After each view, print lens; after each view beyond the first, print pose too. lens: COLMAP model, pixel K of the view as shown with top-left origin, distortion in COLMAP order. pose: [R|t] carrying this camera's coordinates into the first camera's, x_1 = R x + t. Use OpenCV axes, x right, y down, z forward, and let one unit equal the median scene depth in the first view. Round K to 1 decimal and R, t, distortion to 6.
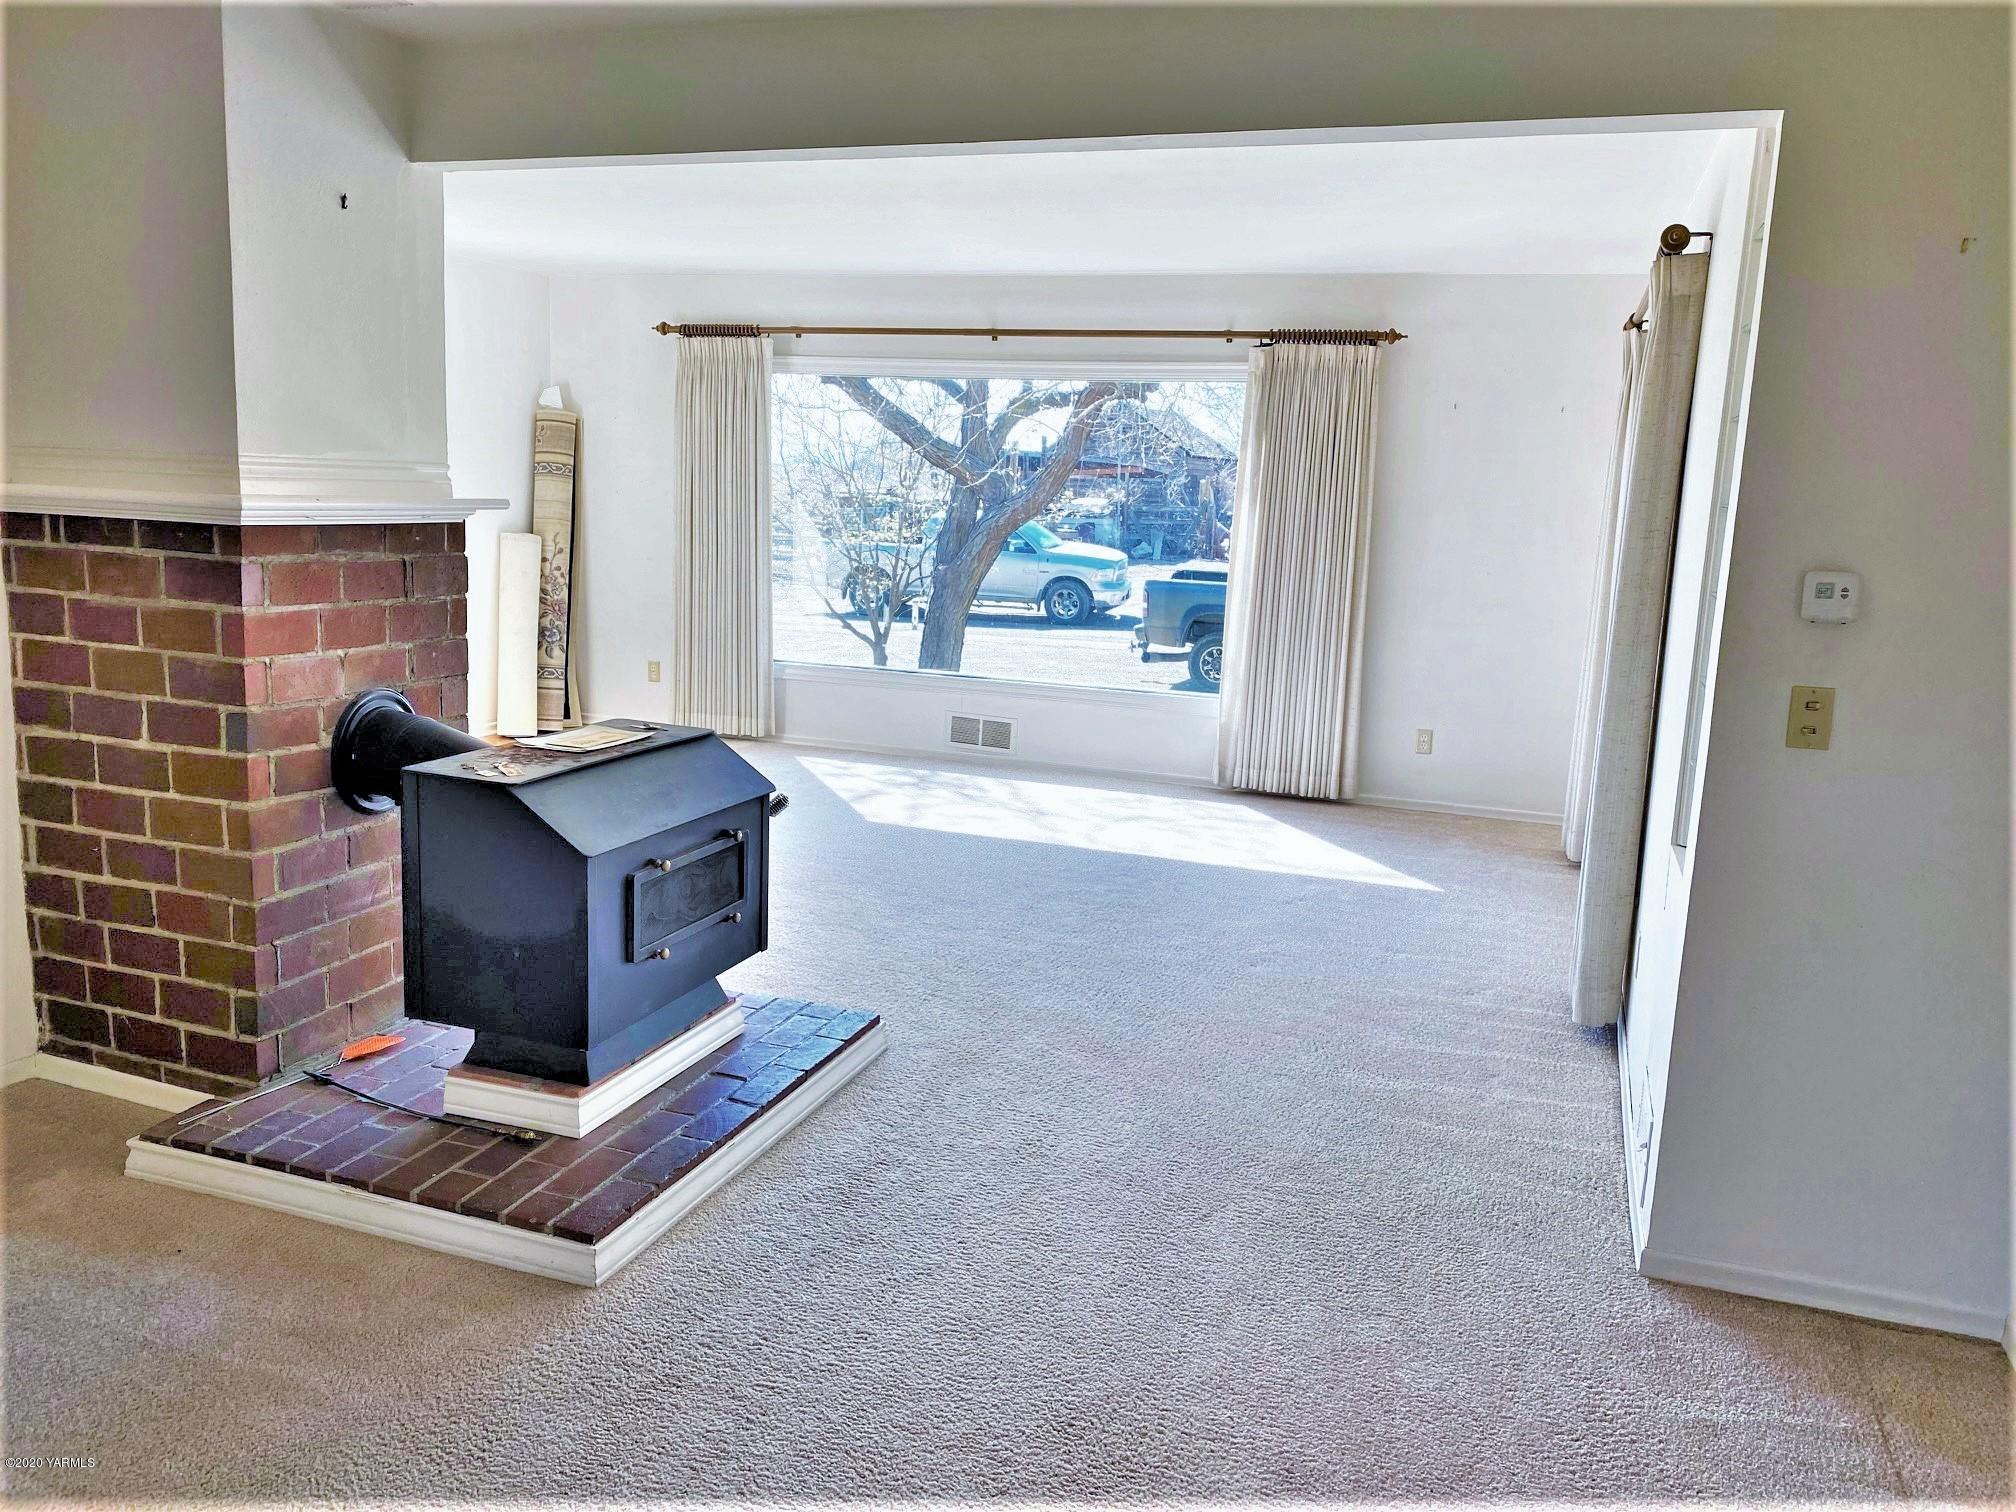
lens RADIAL K [[1540.9, 0, 1008.0], [0, 1540.9, 756.0], [0, 0, 1]] dist [-0.001143, -0.000077]
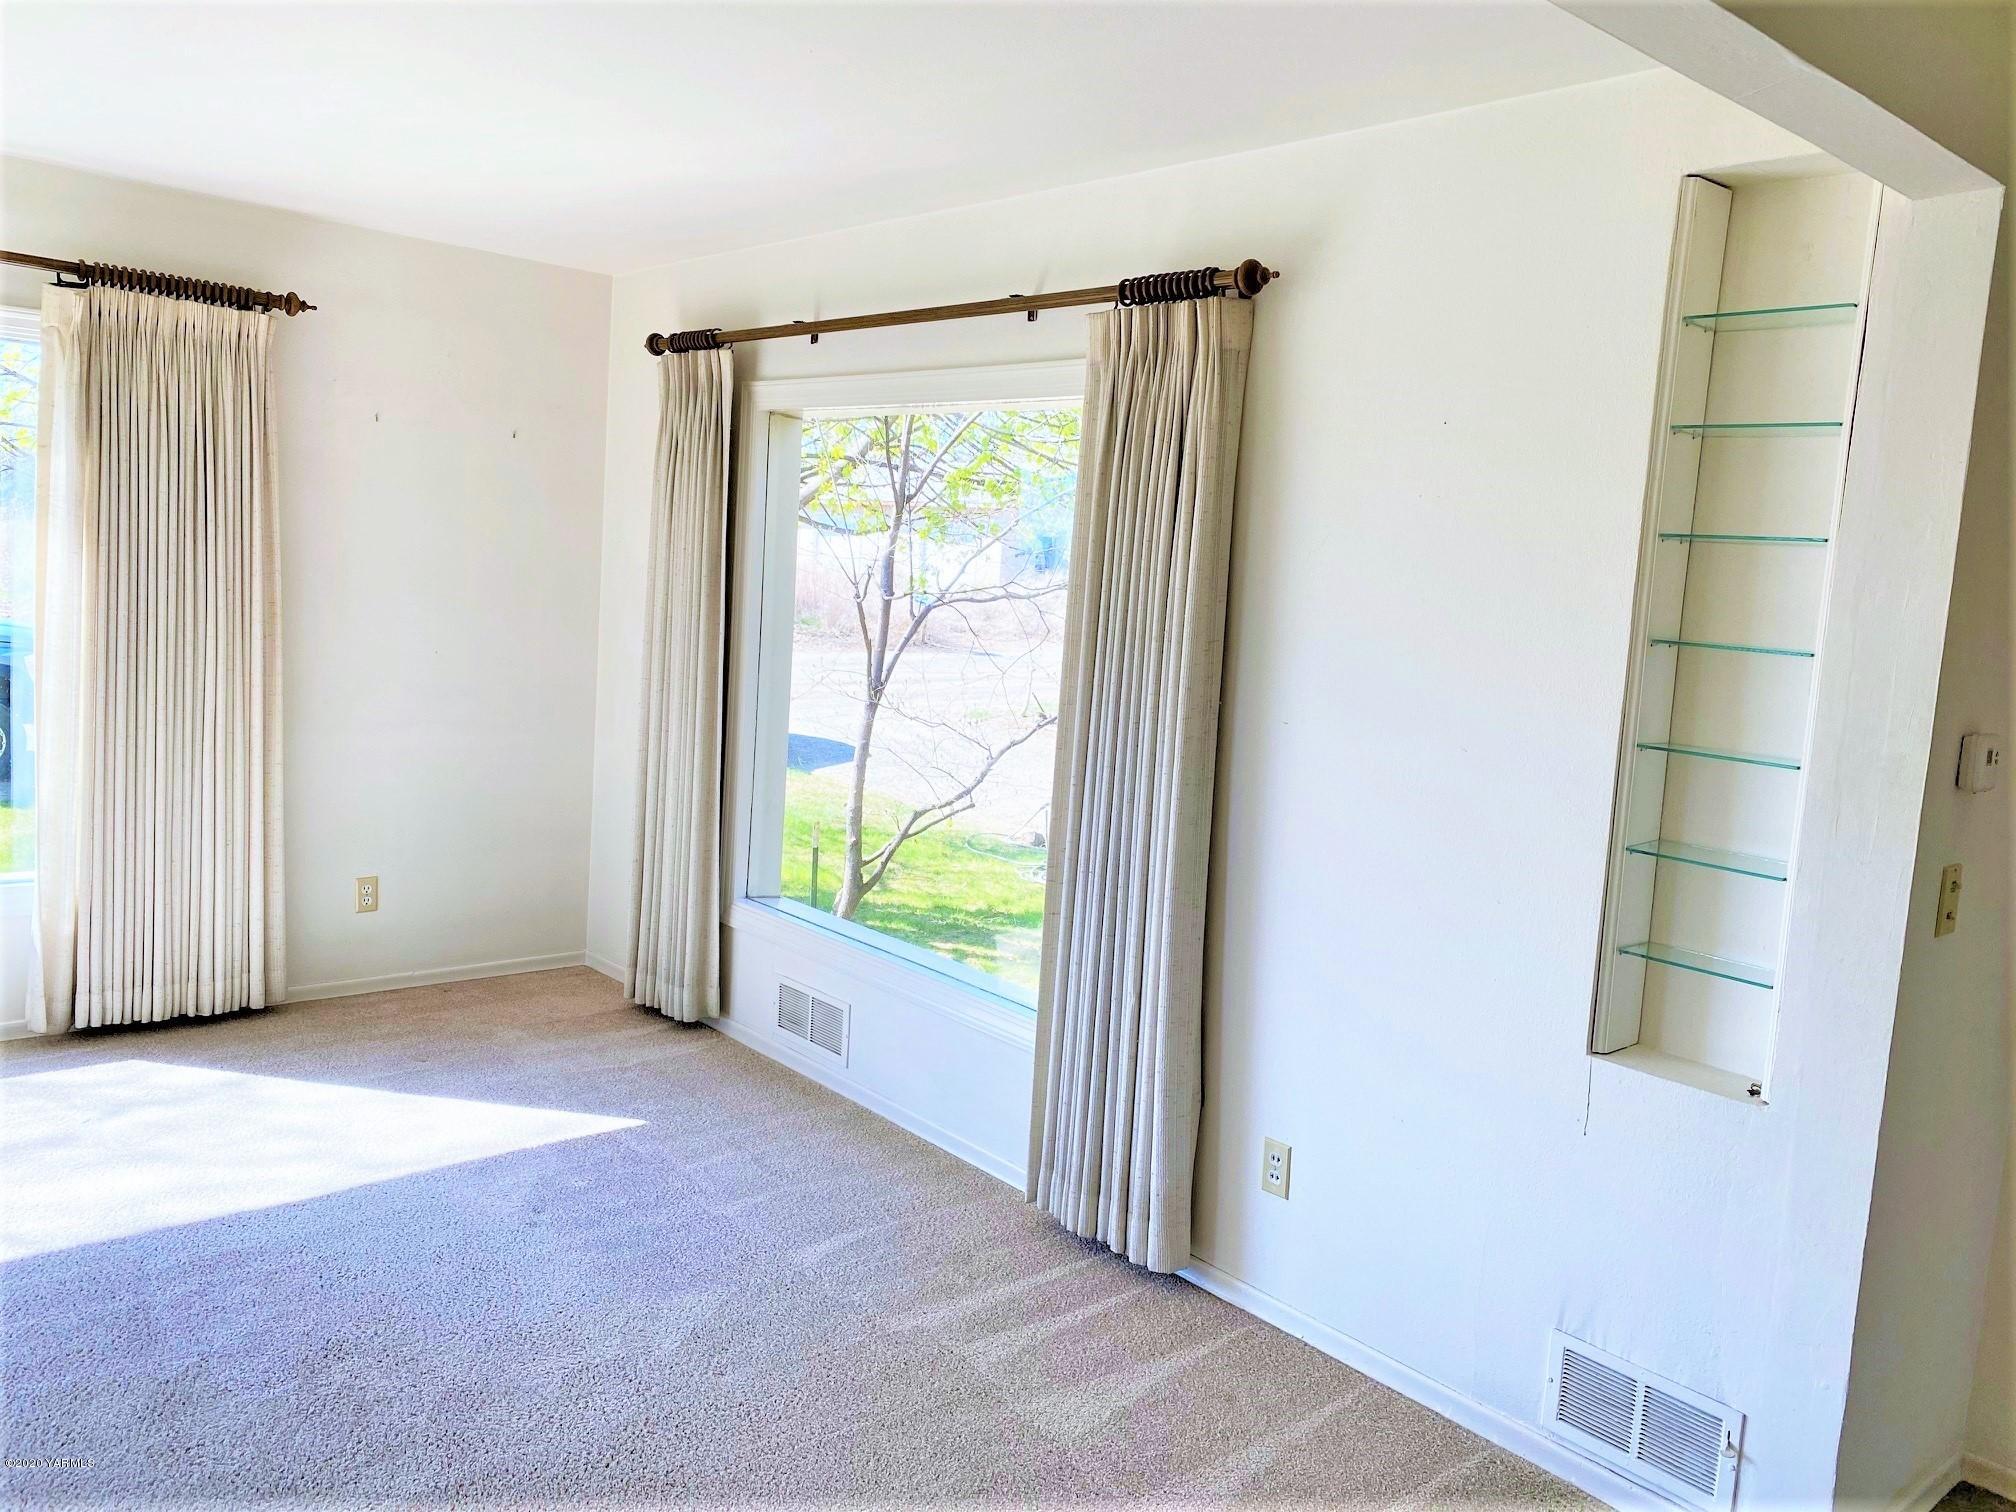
lens RADIAL K [[1540.9, 0, 1008.0], [0, 1540.9, 756.0], [0, 0, 1]] dist [-0.001143, -0.000077]
pose [[0.507085, -0.098810, 0.856213, -0.176491], [0.105728, 0.993035, 0.051983, -0.079697], [-0.855386, 0.064165, 0.514001, 0.400712]]
